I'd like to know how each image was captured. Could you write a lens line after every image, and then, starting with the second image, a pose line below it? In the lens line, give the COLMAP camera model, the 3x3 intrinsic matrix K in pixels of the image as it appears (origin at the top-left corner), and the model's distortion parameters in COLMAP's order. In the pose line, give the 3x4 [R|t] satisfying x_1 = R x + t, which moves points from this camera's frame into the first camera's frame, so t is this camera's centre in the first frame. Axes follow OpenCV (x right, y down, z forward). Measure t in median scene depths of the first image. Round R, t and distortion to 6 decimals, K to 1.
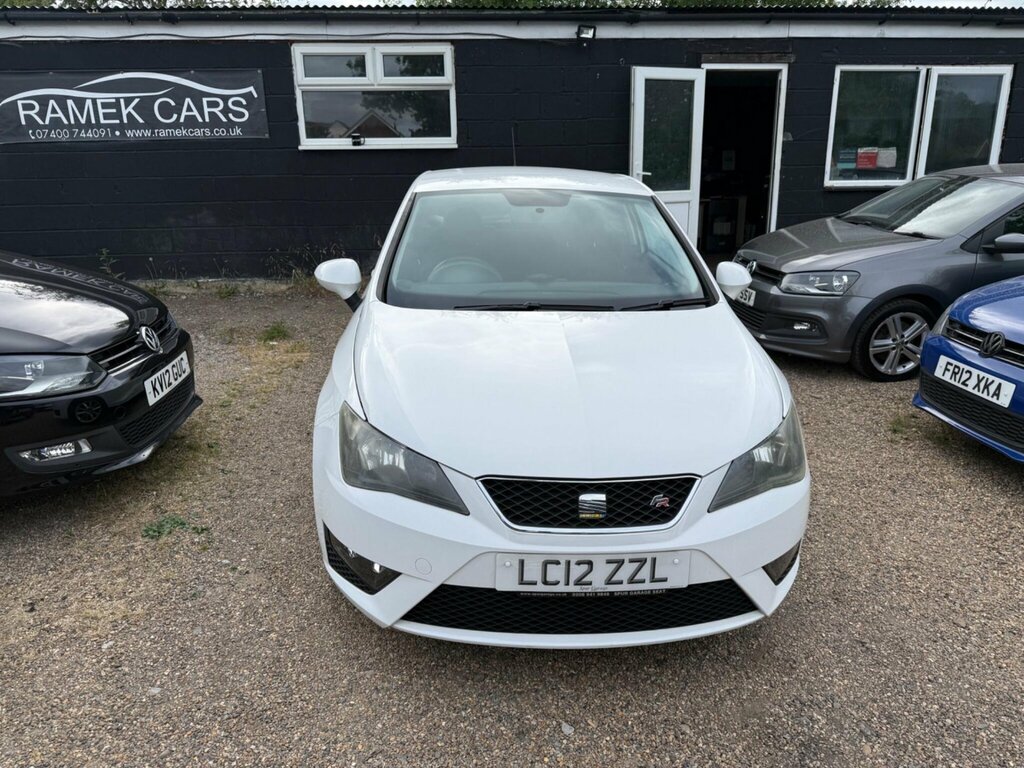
lens RADIAL K [[716.9, 0, 519.3], [0, 716.9, 385.1], [0, 0, 1]] dist [0.005163, -0.012129]
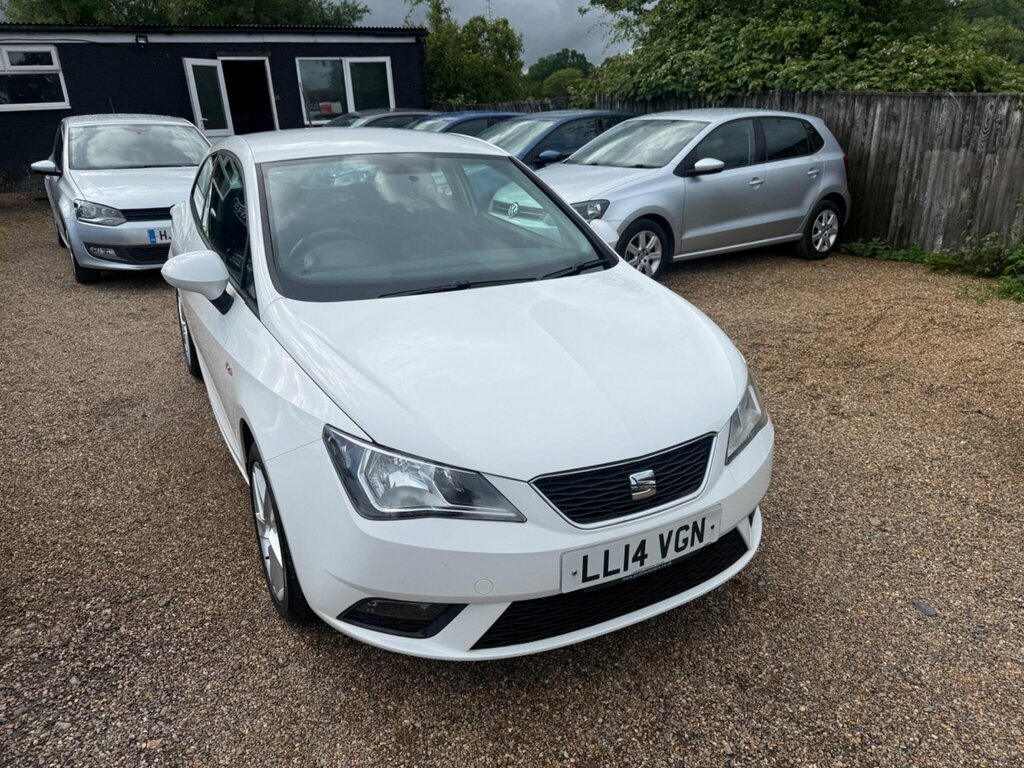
lens RADIAL K [[716.9, 0, 509.0], [0, 716.9, 386.2], [0, 0, 1]] dist [0.005163, -0.012129]
pose [[0.914612, -0.164231, 0.369478, -0.262571], [0.140846, 0.985968, 0.089607, -0.050037], [-0.379009, -0.029916, 0.924909, 0.107317]]
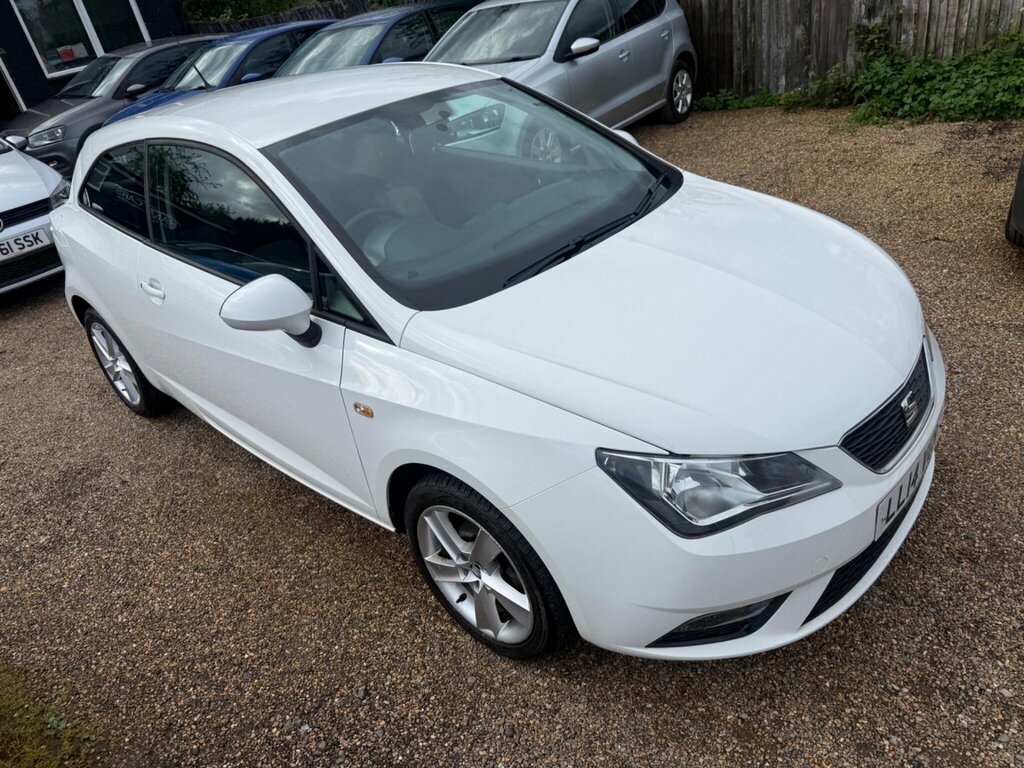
lens RADIAL K [[716.9, 0, 511.8], [0, 716.9, 383.9], [0, 0, 1]] dist [0.005163, -0.012129]
pose [[0.715120, -0.449092, 0.535649, -0.495264], [0.354366, 0.893454, 0.275981, -0.198916], [-0.602518, -0.007544, 0.798070, 0.361165]]
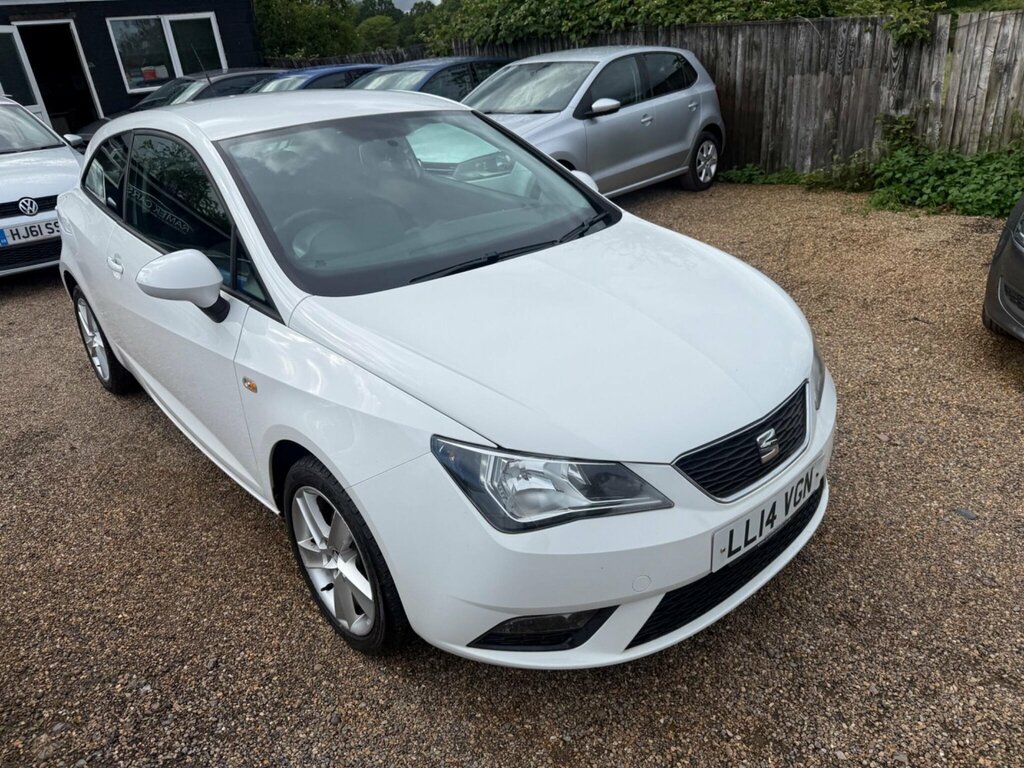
lens RADIAL K [[716.9, 0, 503.7], [0, 716.9, 373.6], [0, 0, 1]] dist [0.005163, -0.012129]
pose [[0.796462, -0.305504, 0.521839, -0.412214], [0.251752, 0.952168, 0.173196, -0.110493], [-0.549790, -0.006570, 0.835277, 0.259812]]
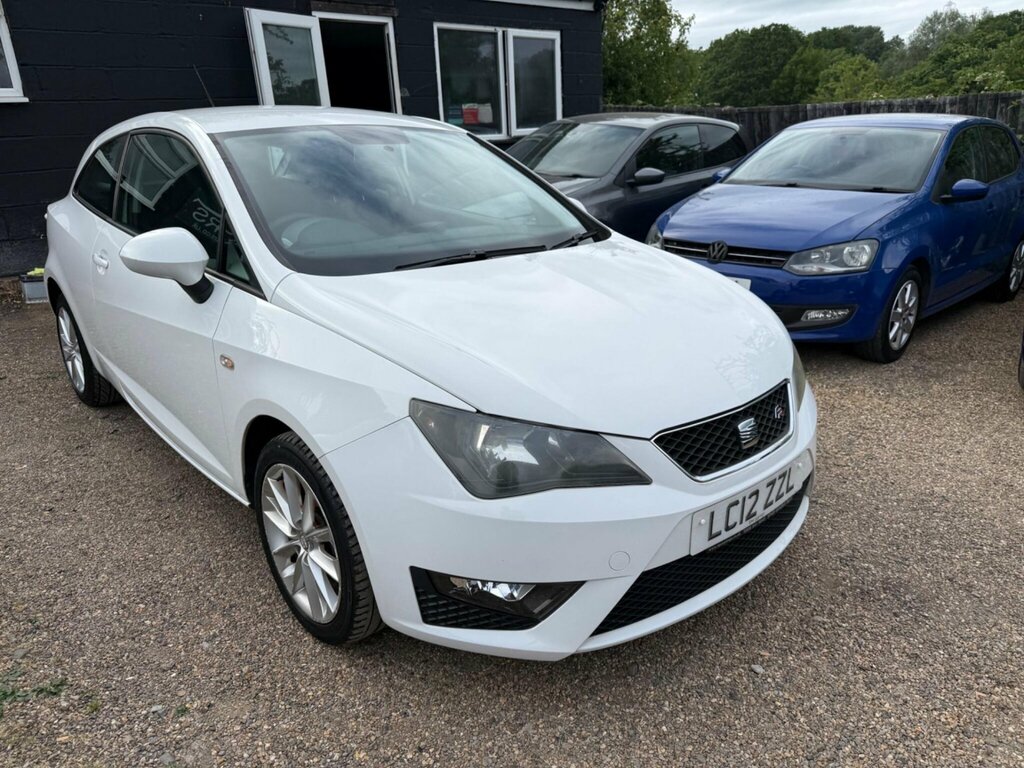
lens RADIAL K [[716.9, 0, 514.5], [0, 716.9, 392.3], [0, 0, 1]] dist [0.005163, -0.012129]
pose [[0.790482, -0.229006, 0.568062, -0.426895], [0.206102, 0.972839, 0.105387, -0.029431], [-0.576767, 0.033772, 0.816211, 0.262387]]
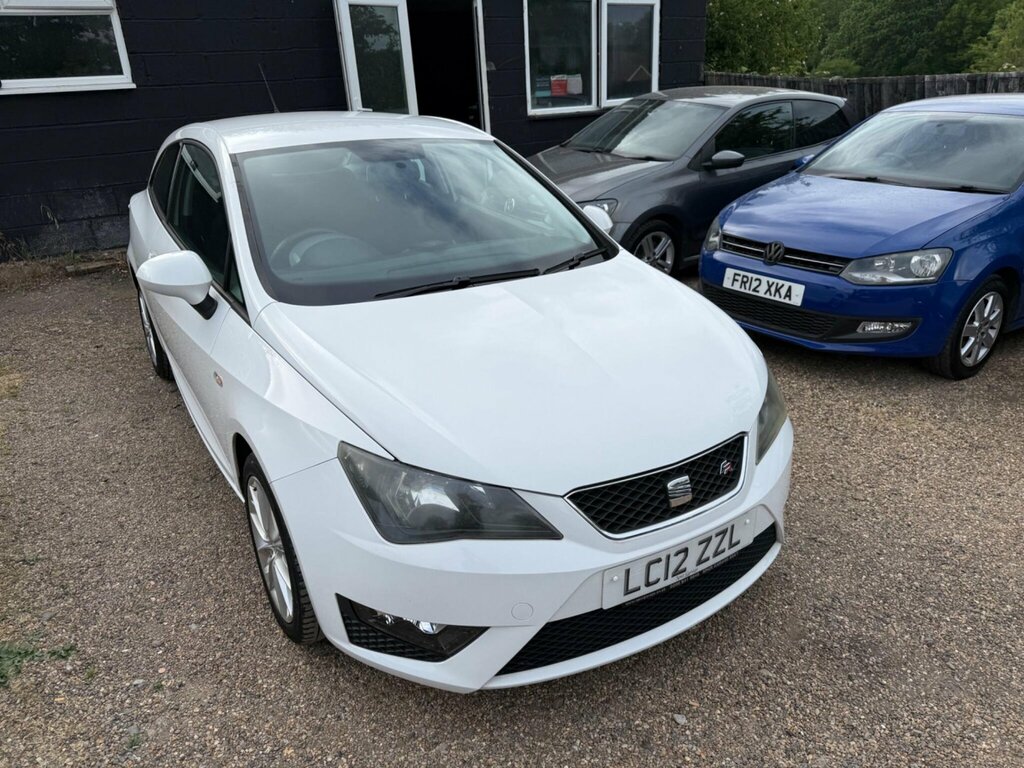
lens RADIAL K [[716.9, 0, 504.1], [0, 716.9, 390.3], [0, 0, 1]] dist [0.005163, -0.012129]
pose [[0.886182, -0.207593, 0.414229, -0.297955], [0.167789, 0.977117, 0.130727, -0.078075], [-0.431888, -0.046345, 0.900736, 0.168129]]
